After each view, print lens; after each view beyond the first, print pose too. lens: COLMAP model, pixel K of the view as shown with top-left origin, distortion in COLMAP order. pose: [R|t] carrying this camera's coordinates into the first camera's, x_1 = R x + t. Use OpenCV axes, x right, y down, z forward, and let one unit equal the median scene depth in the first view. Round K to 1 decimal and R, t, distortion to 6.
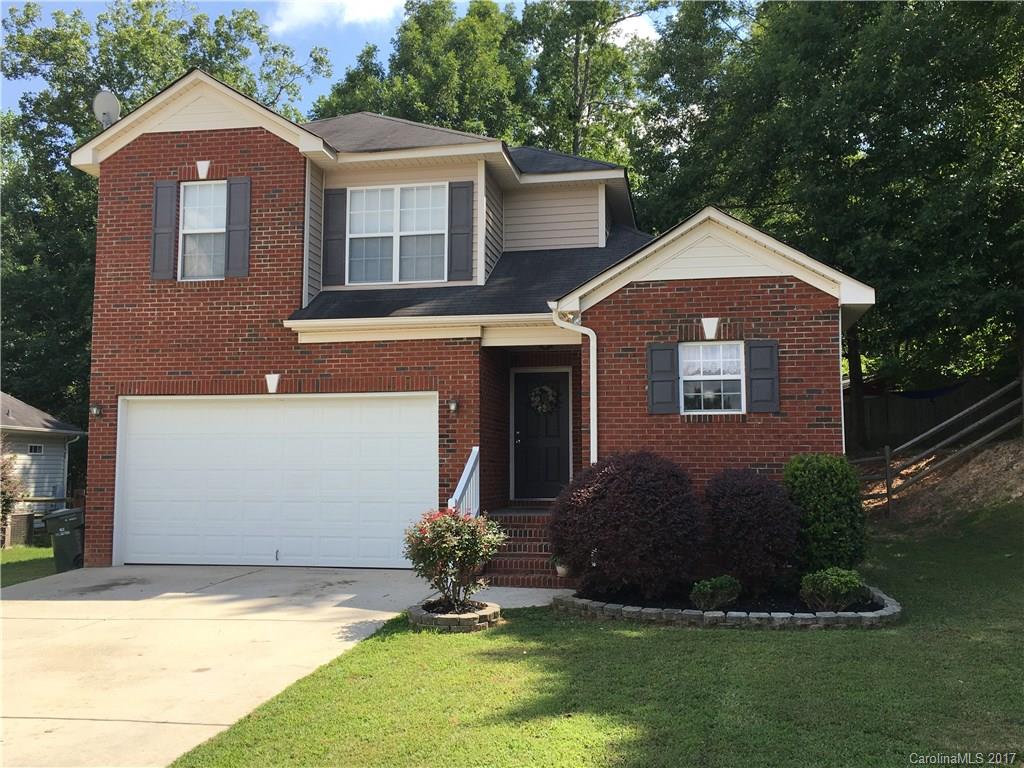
lens RADIAL K [[954.8, 0, 512.2], [0, 954.8, 381.2], [0, 0, 1]] dist [0.031295, 0.000000]
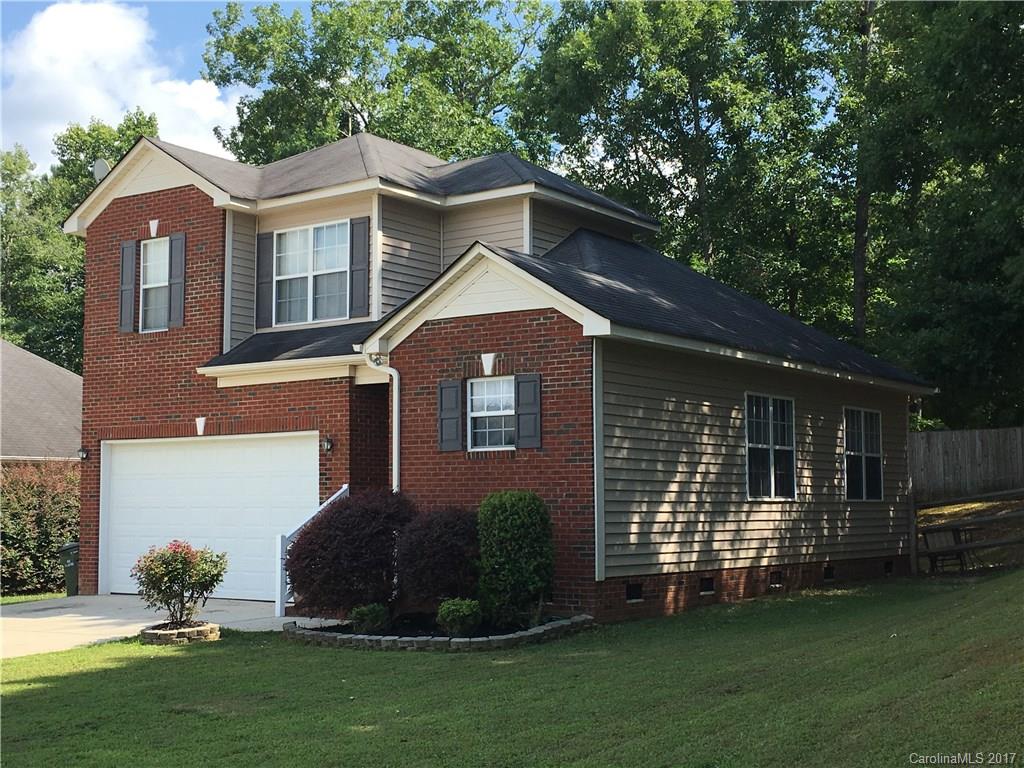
lens RADIAL K [[1381.3, 0, 512.1], [0, 1381.3, 384.5], [0, 0, 1]] dist [0.060115, 0.000000]
pose [[0.905704, -0.040612, -0.421962, 0.732651], [0.043915, 0.999033, -0.001892, -0.026611], [0.421631, -0.016817, 0.906612, -0.257977]]
